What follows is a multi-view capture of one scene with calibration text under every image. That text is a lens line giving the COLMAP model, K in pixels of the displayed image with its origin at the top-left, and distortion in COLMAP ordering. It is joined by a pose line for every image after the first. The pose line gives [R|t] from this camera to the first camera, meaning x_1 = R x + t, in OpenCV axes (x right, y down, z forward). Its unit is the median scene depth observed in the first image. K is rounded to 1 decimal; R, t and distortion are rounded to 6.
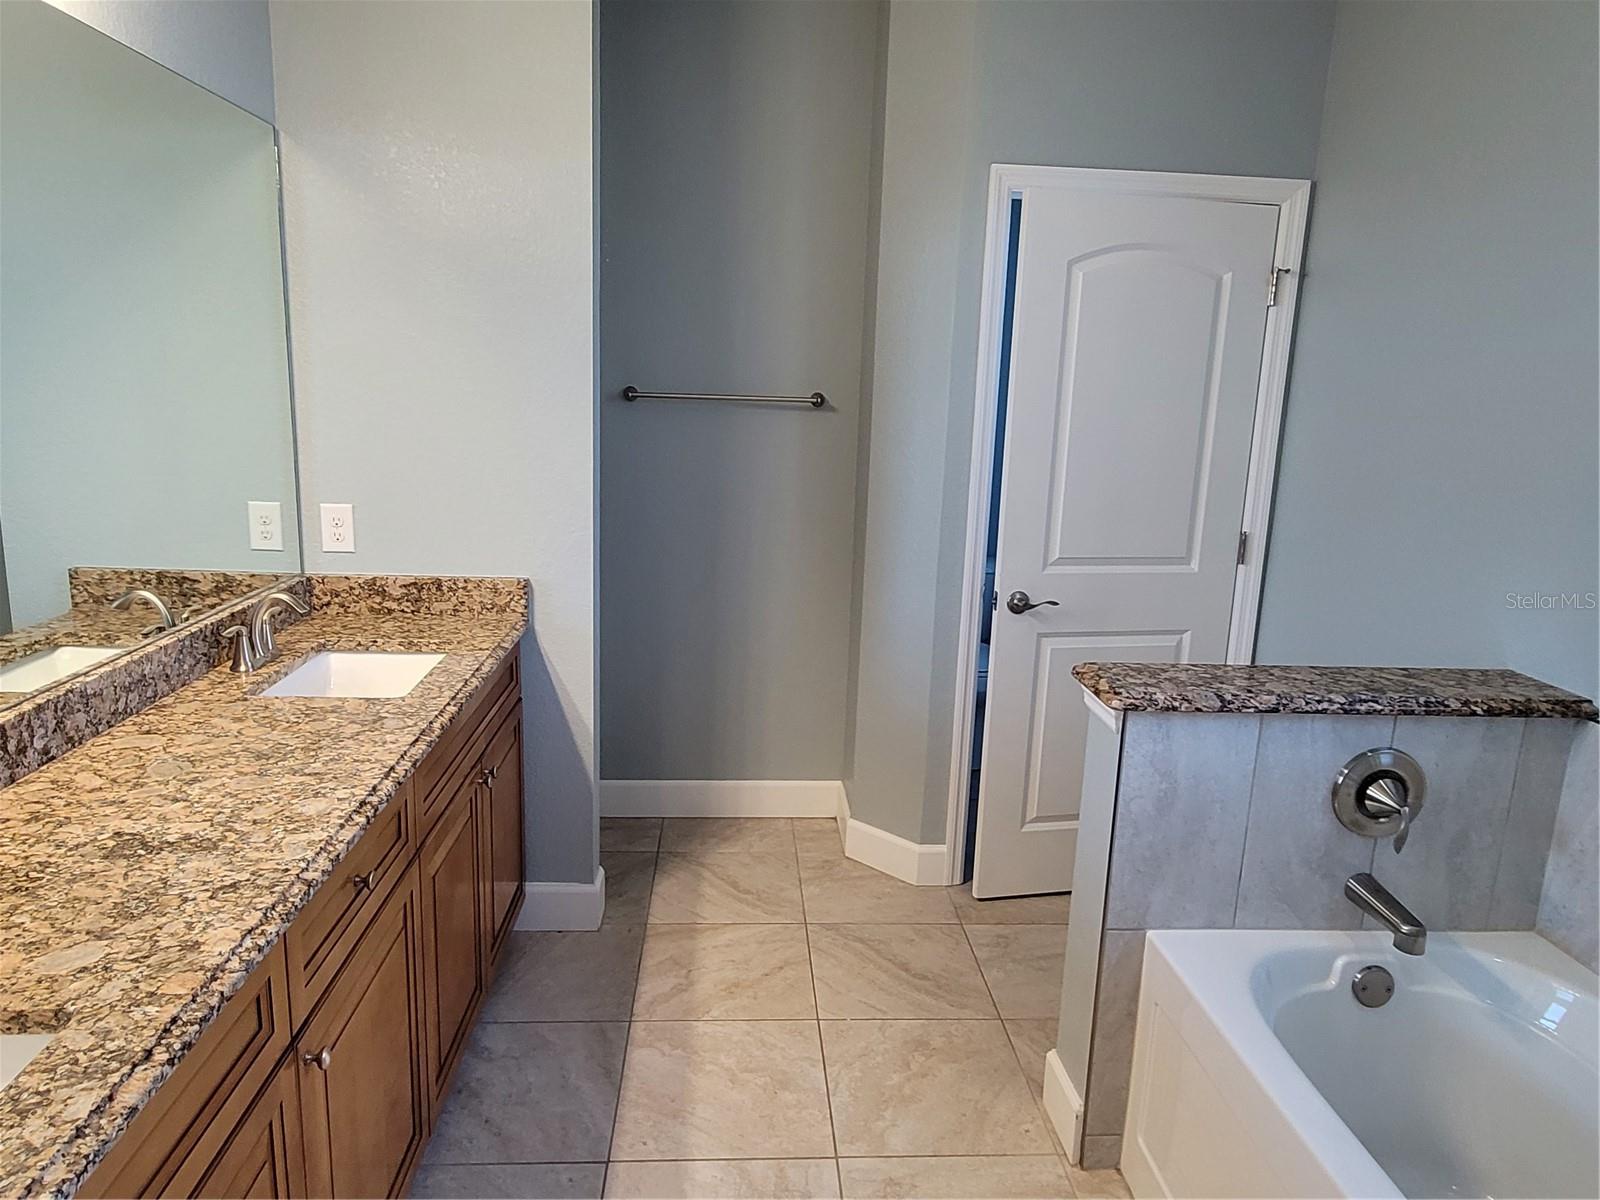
lens RADIAL K [[1037.4, 0, 793.3], [0, 1037.4, 598.2], [0, 0, 1]] dist [0.003036, 0.000006]
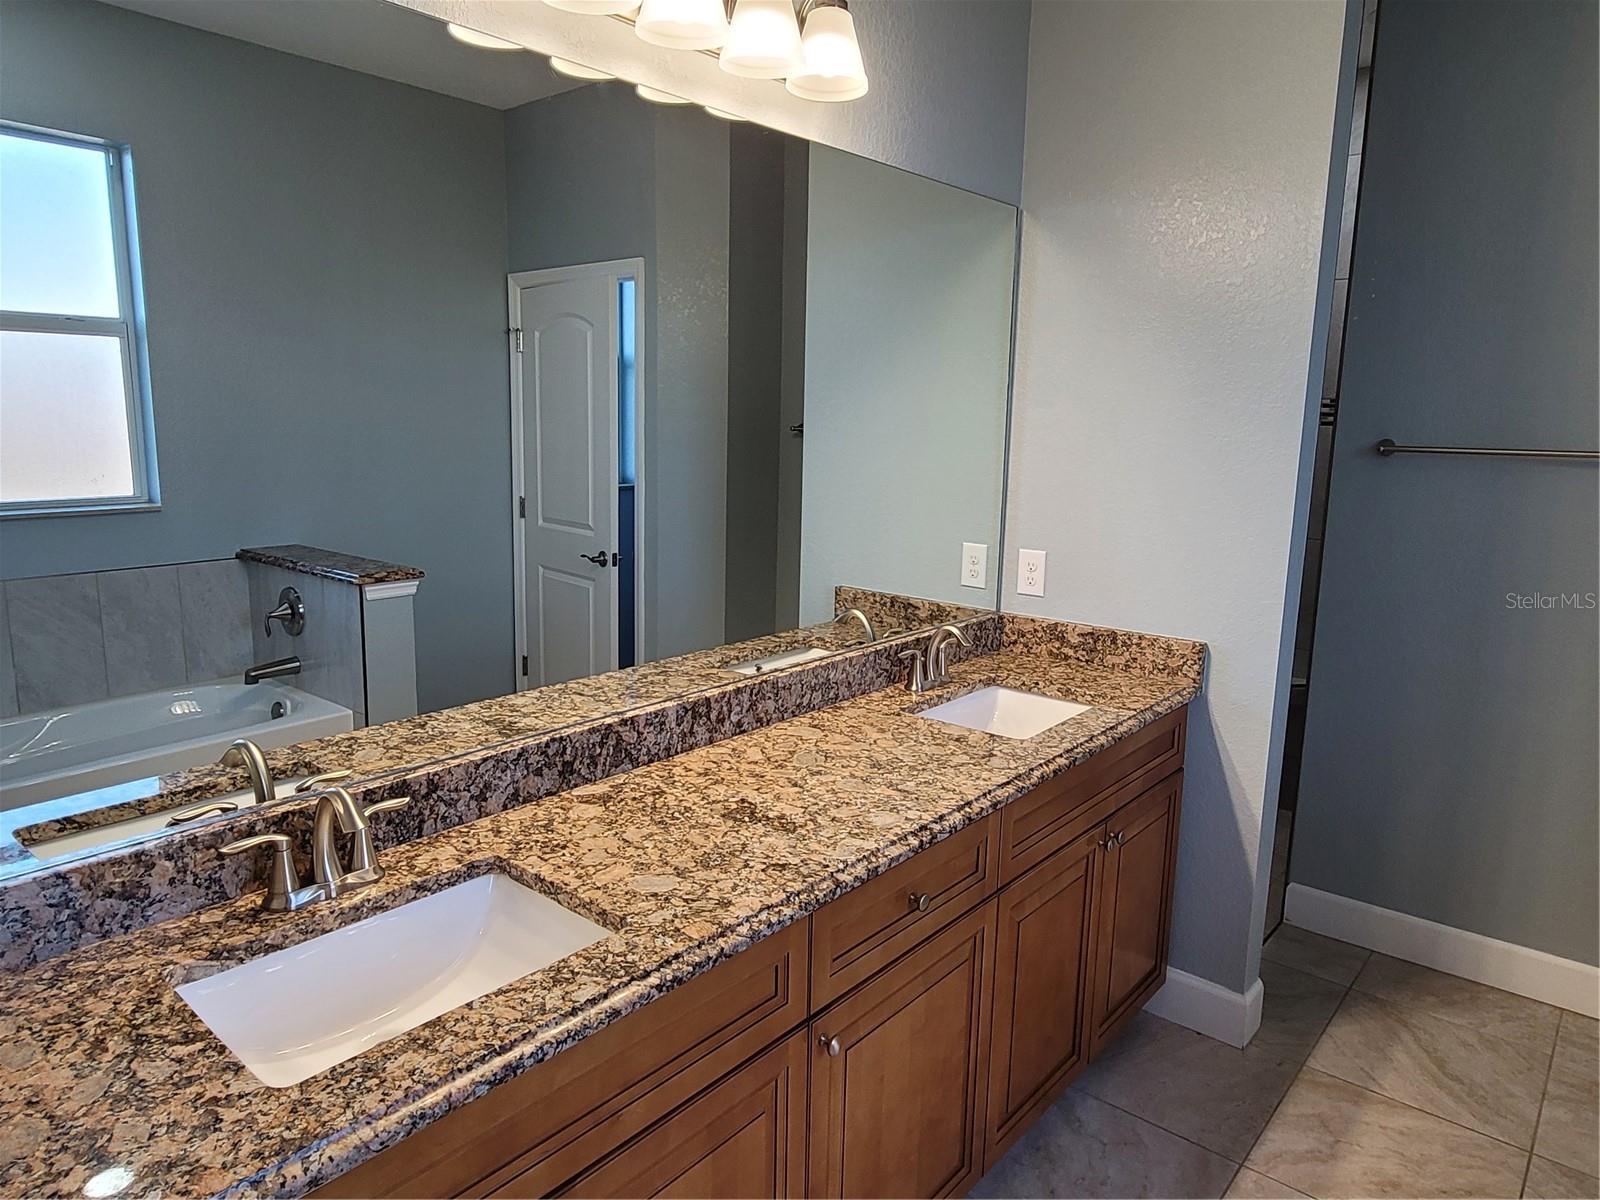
lens RADIAL K [[1037.4, 0, 794.1], [0, 1037.4, 594.7], [0, 0, 1]] dist [0.003036, 0.000006]
pose [[0.718269, 0.098841, -0.688709, 0.158582], [-0.135604, 0.990763, 0.000767, -0.017652], [0.682423, 0.092841, 0.725037, 0.091353]]
